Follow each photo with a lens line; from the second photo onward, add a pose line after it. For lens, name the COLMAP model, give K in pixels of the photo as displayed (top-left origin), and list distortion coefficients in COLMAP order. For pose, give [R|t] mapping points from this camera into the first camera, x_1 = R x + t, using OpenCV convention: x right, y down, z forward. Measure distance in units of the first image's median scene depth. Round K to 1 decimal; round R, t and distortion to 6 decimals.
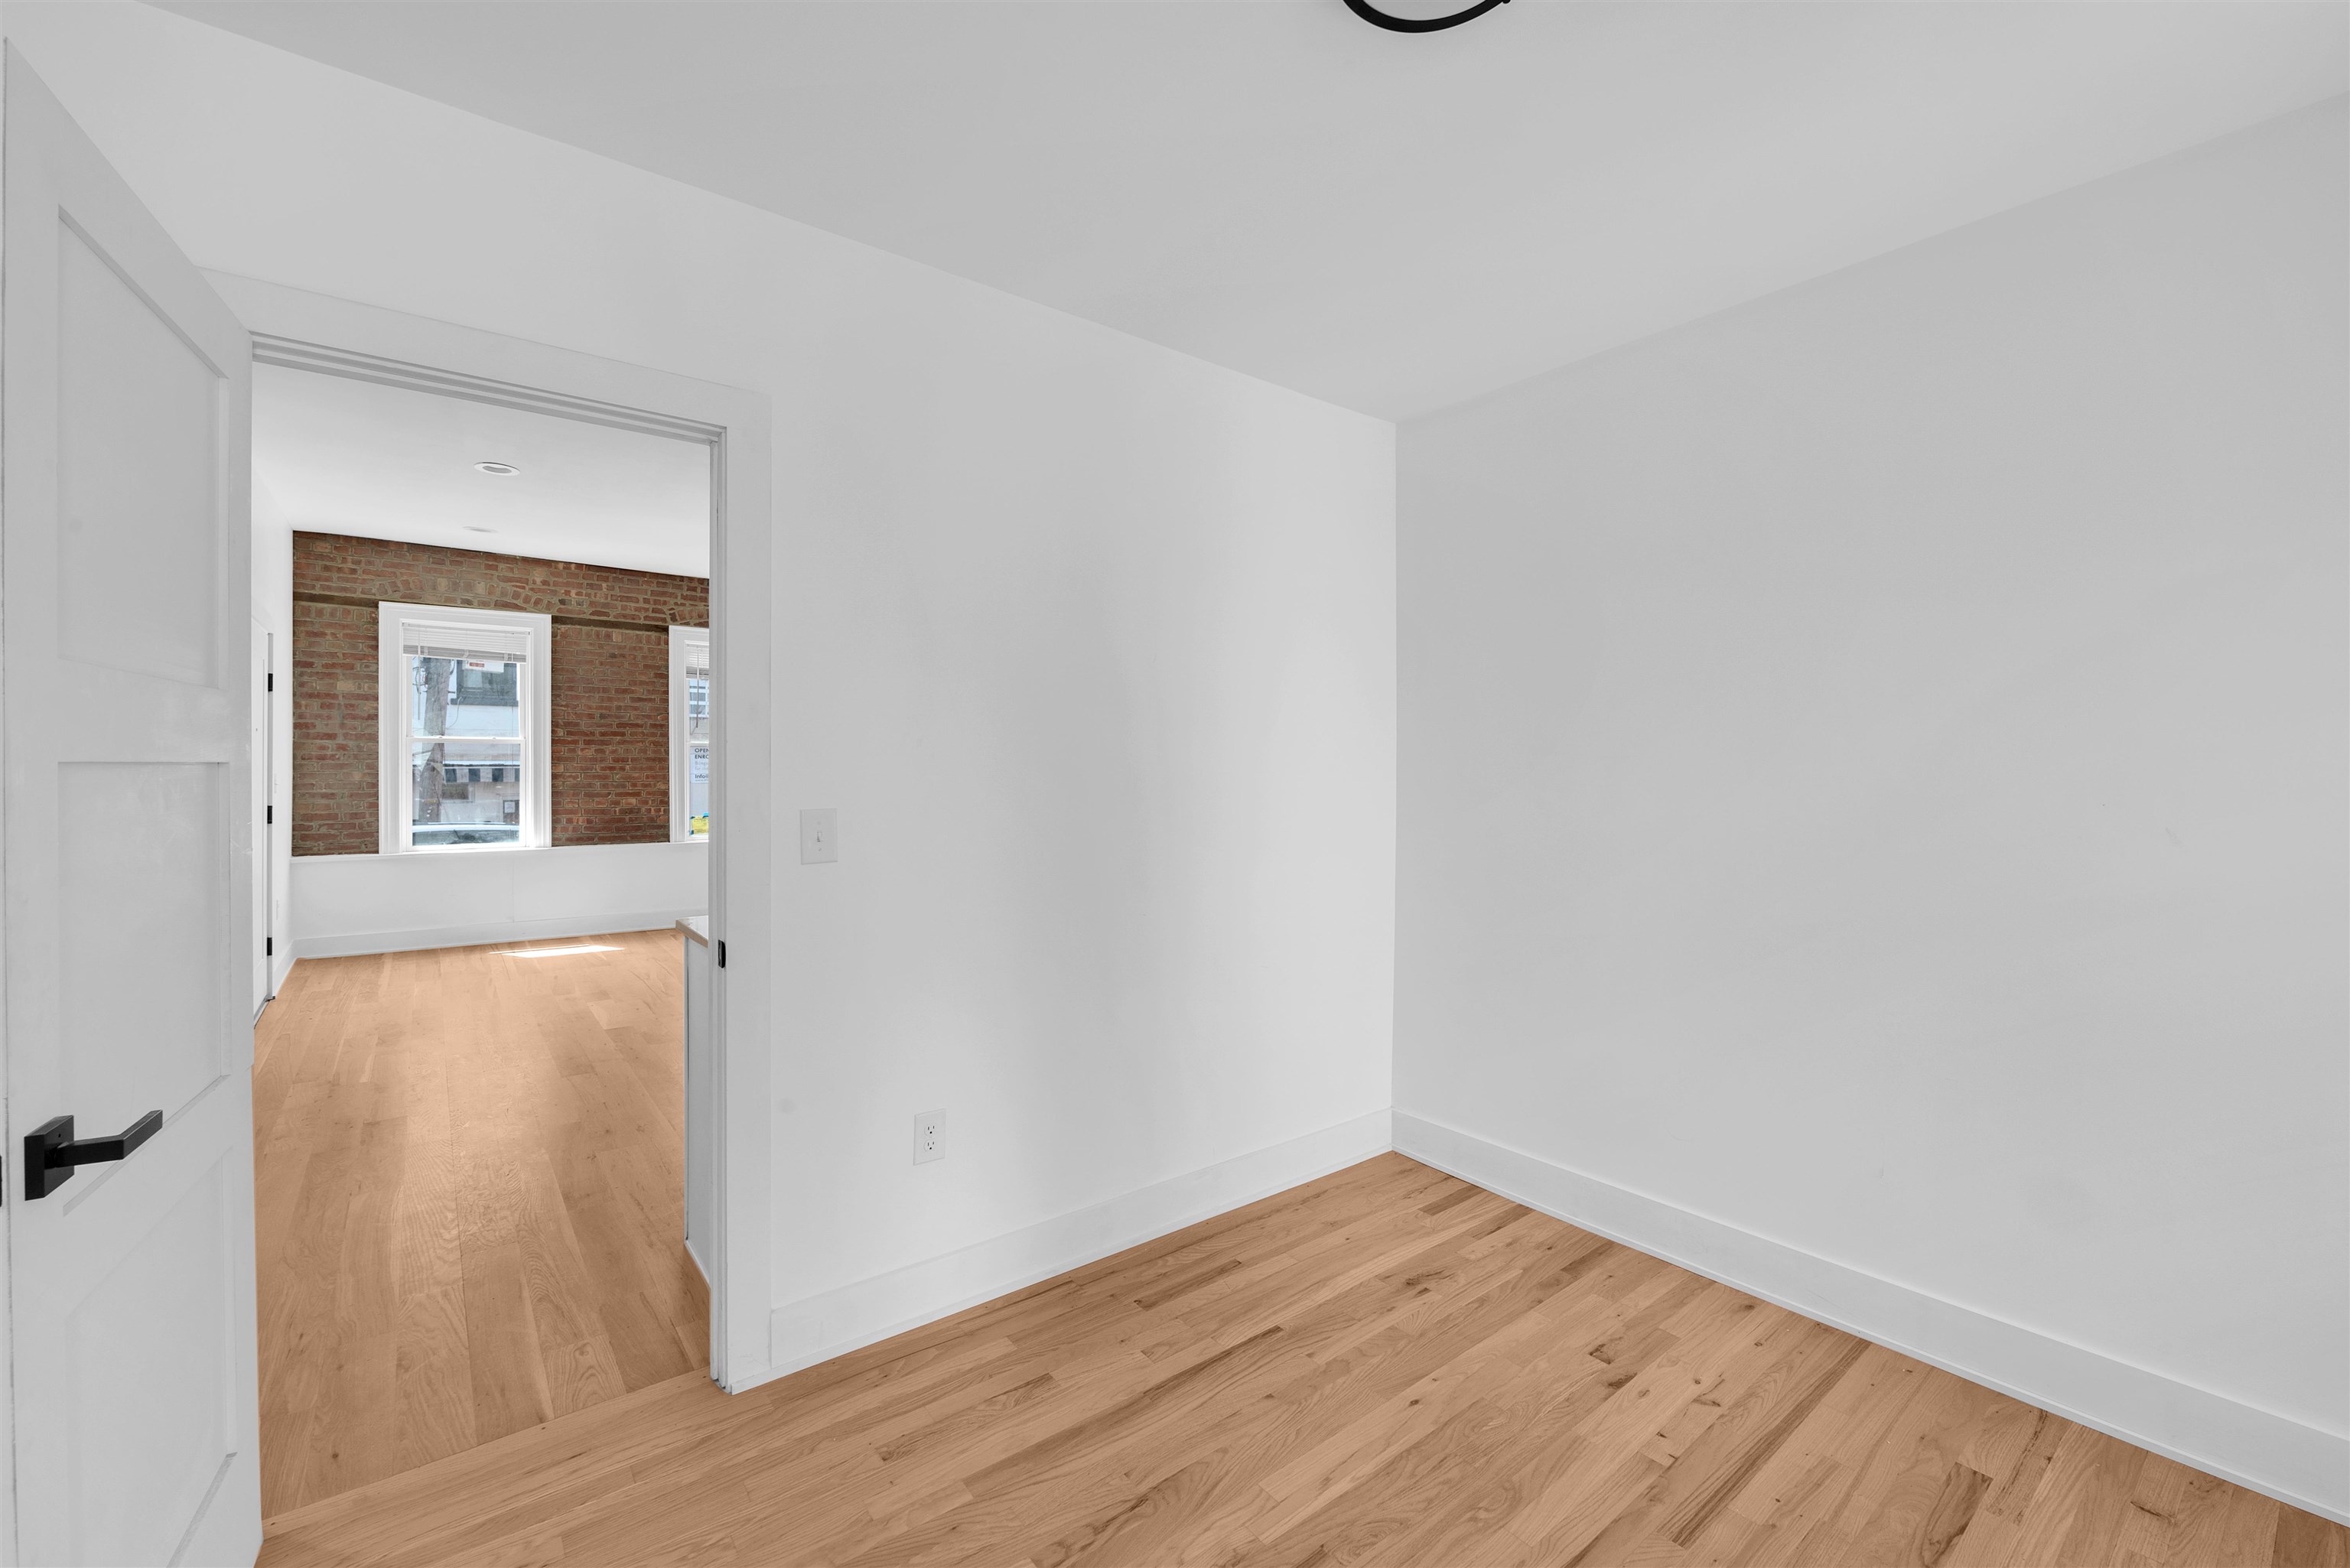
lens RADIAL K [[974.1, 0, 1179.0], [0, 974.1, 774.9], [0, 0, 1]] dist [-0.008294, -0.000040]
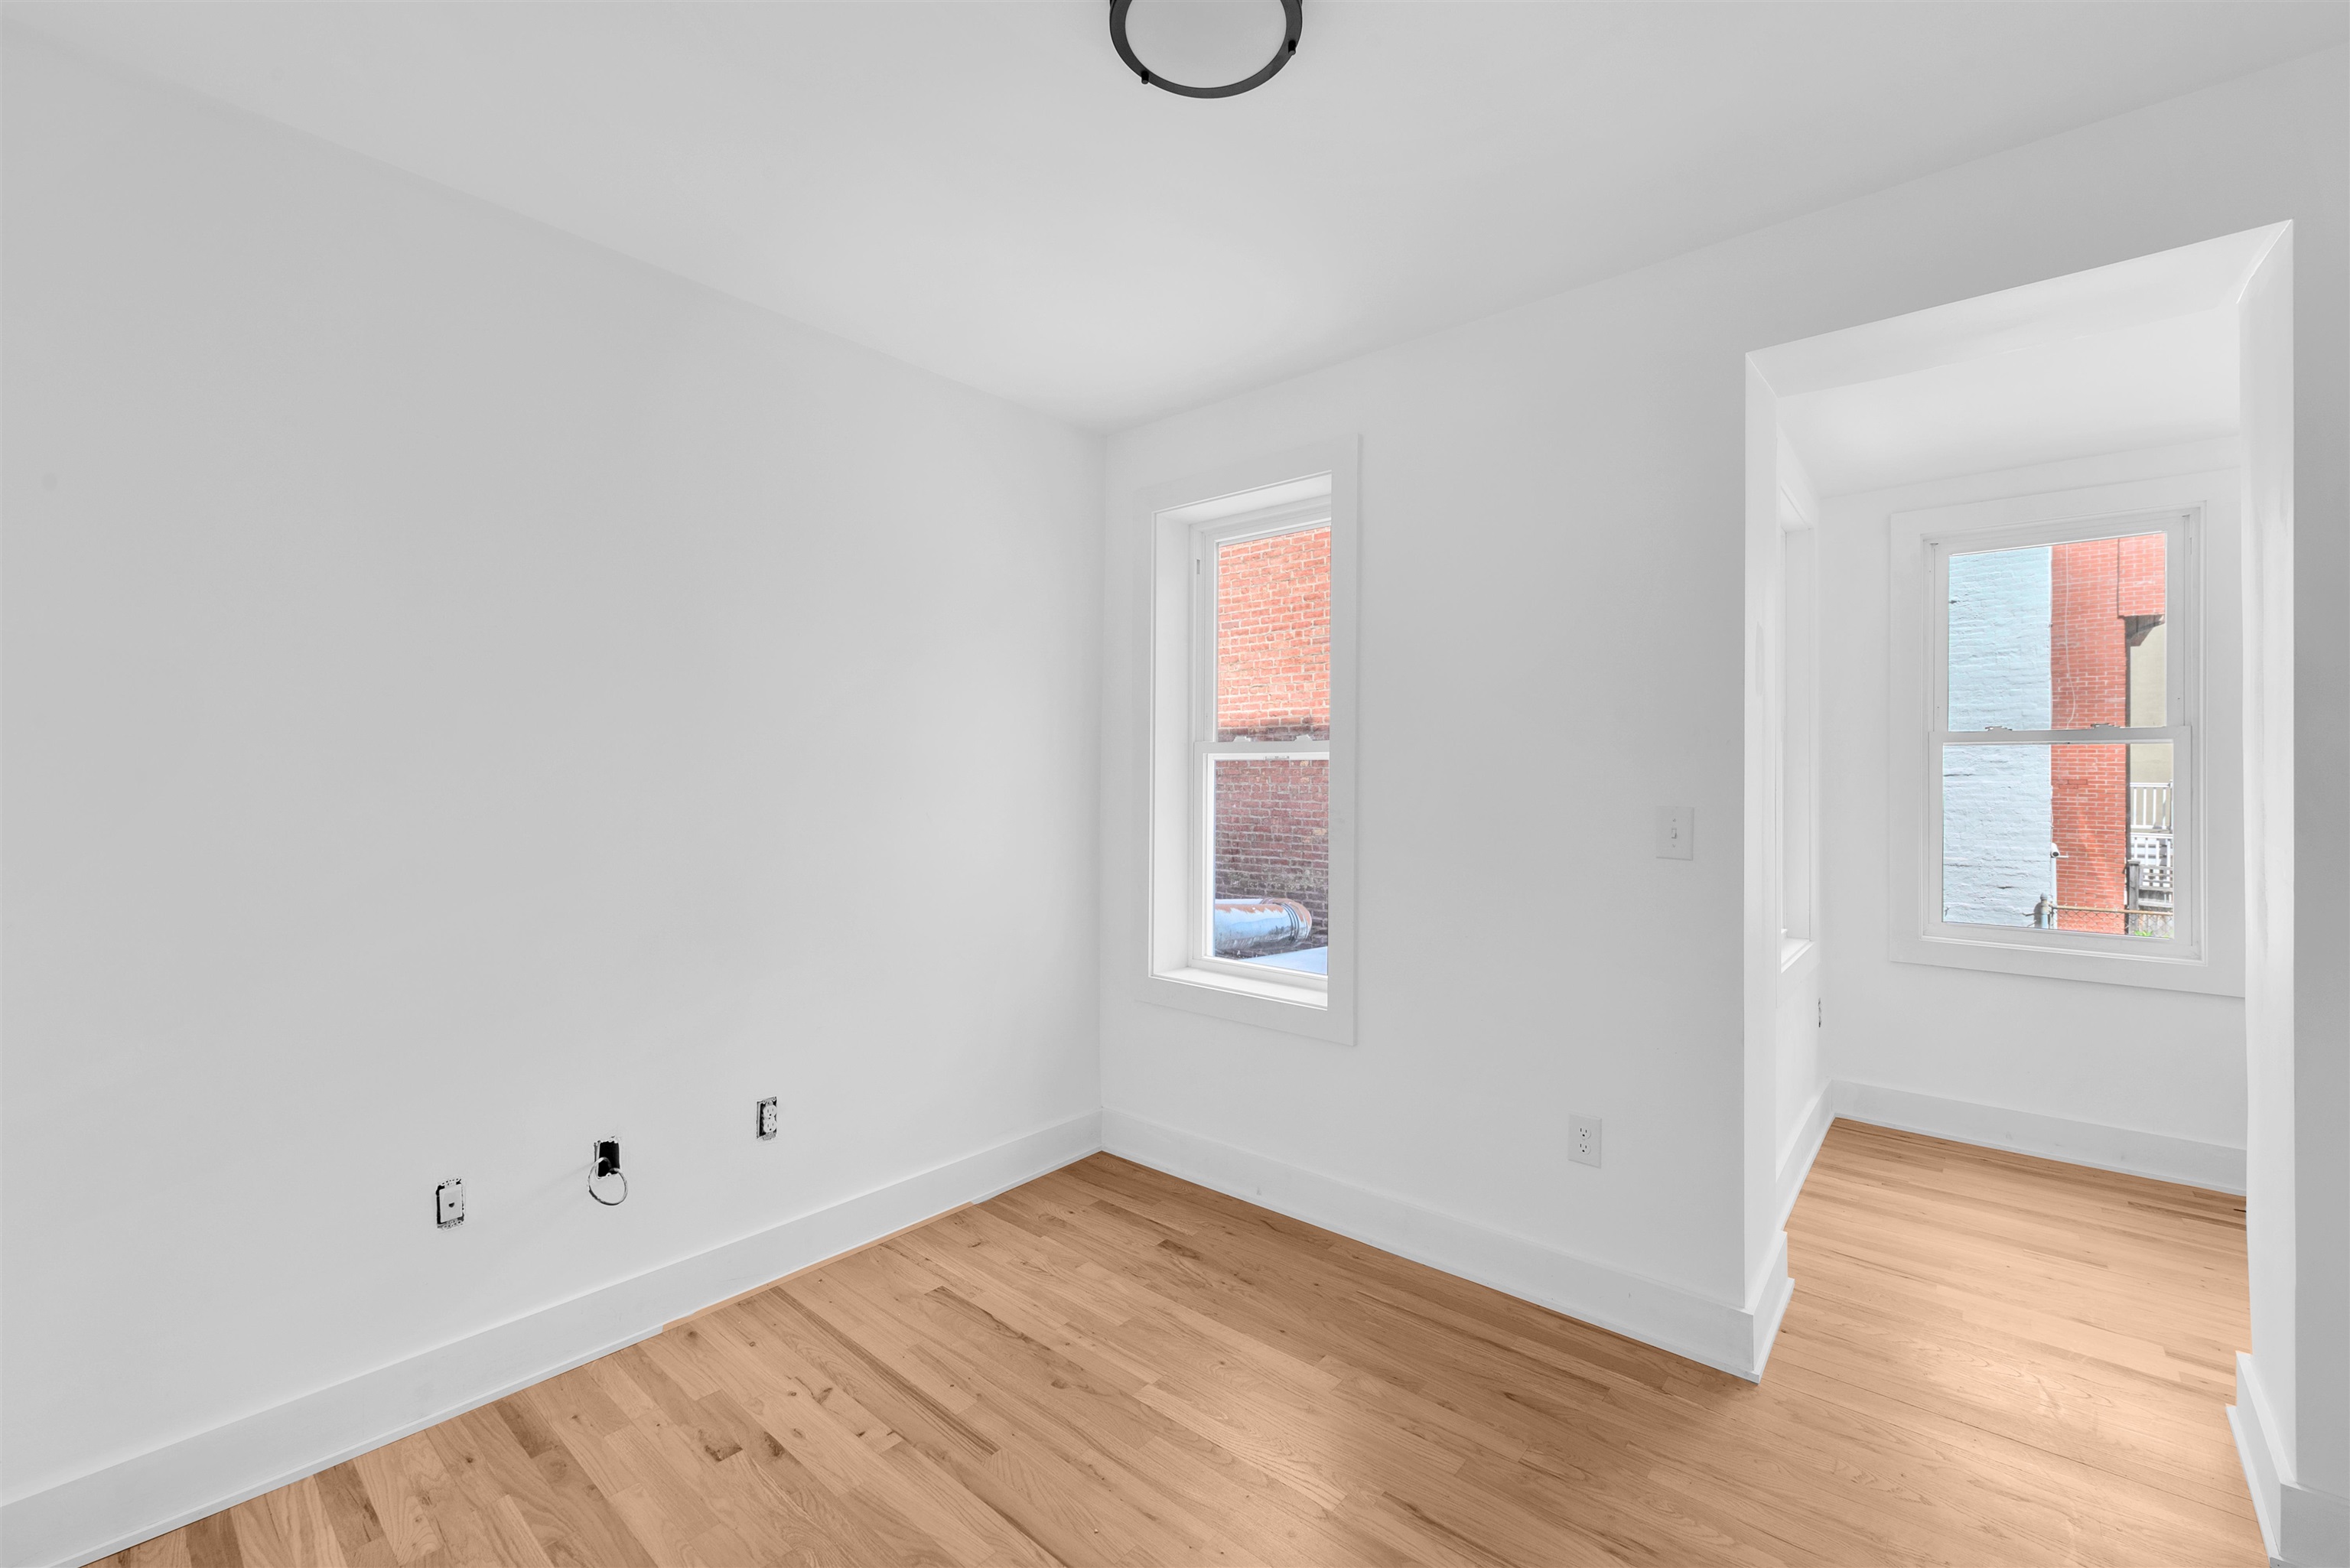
lens RADIAL K [[974.1, 0, 1185.3], [0, 974.1, 773.5], [0, 0, 1]] dist [-0.008294, -0.000040]
pose [[-0.189035, -0.005475, 0.981955, -0.540177], [0.010019, 0.999922, 0.007504, -0.028593], [-0.981919, 0.011257, -0.188966, 0.782513]]
